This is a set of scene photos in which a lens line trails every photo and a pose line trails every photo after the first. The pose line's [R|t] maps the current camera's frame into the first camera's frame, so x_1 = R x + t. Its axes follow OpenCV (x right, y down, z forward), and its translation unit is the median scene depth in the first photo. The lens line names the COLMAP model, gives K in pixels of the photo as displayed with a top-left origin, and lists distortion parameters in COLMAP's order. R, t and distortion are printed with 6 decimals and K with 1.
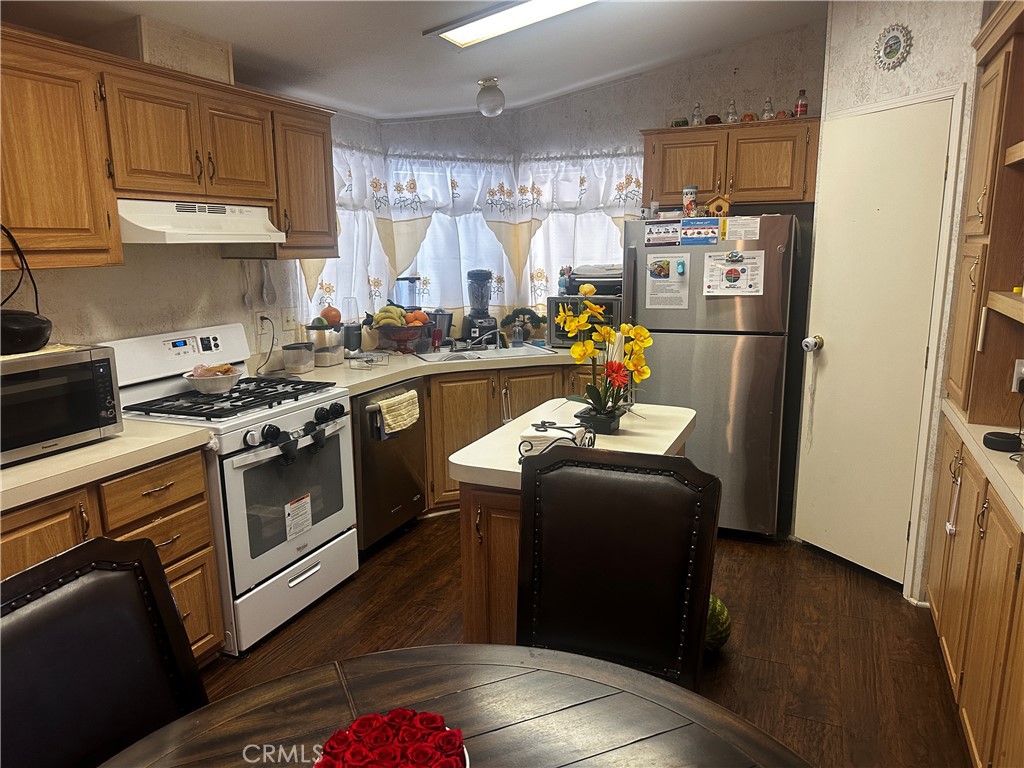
lens RADIAL K [[722.7, 0, 516.7], [0, 722.7, 389.1], [0, 0, 1]] dist [0.056042, -0.064817]
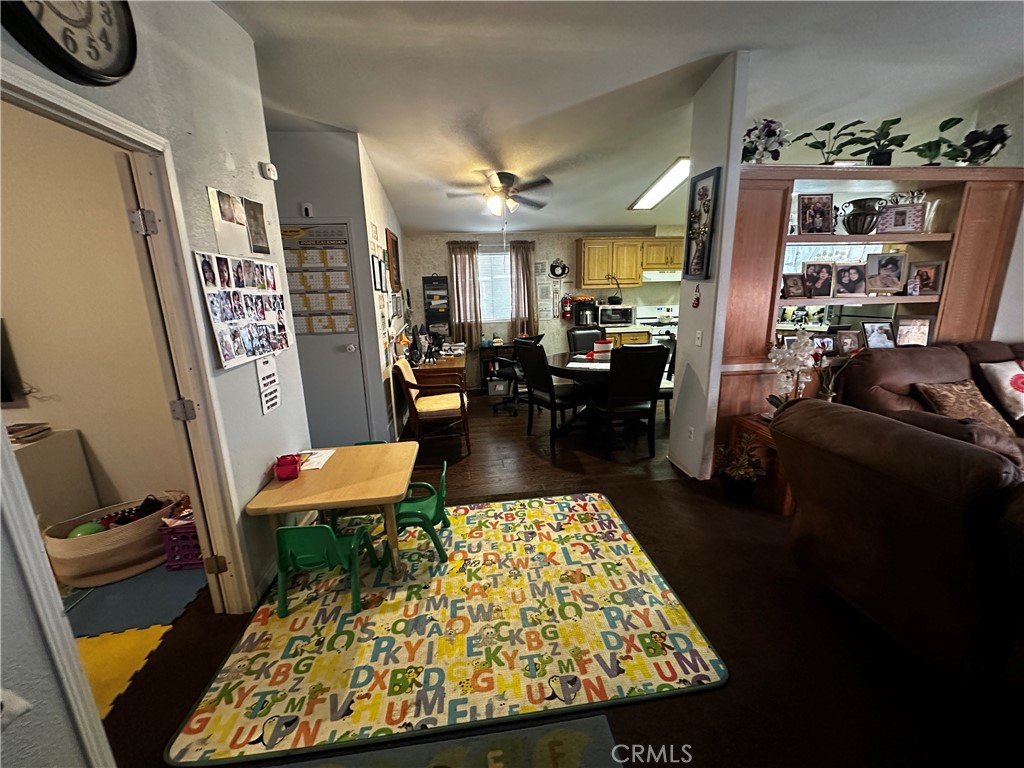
lens RADIAL K [[406.5, 0, 511.3], [0, 406.5, 382.7], [0, 0, 1]] dist [-0.002466, 0.000352]
pose [[0.489457, 0.191934, -0.850643, 0.930415], [-0.152228, 0.979305, 0.133374, 0.134592], [0.858637, 0.064211, 0.508546, -0.623782]]
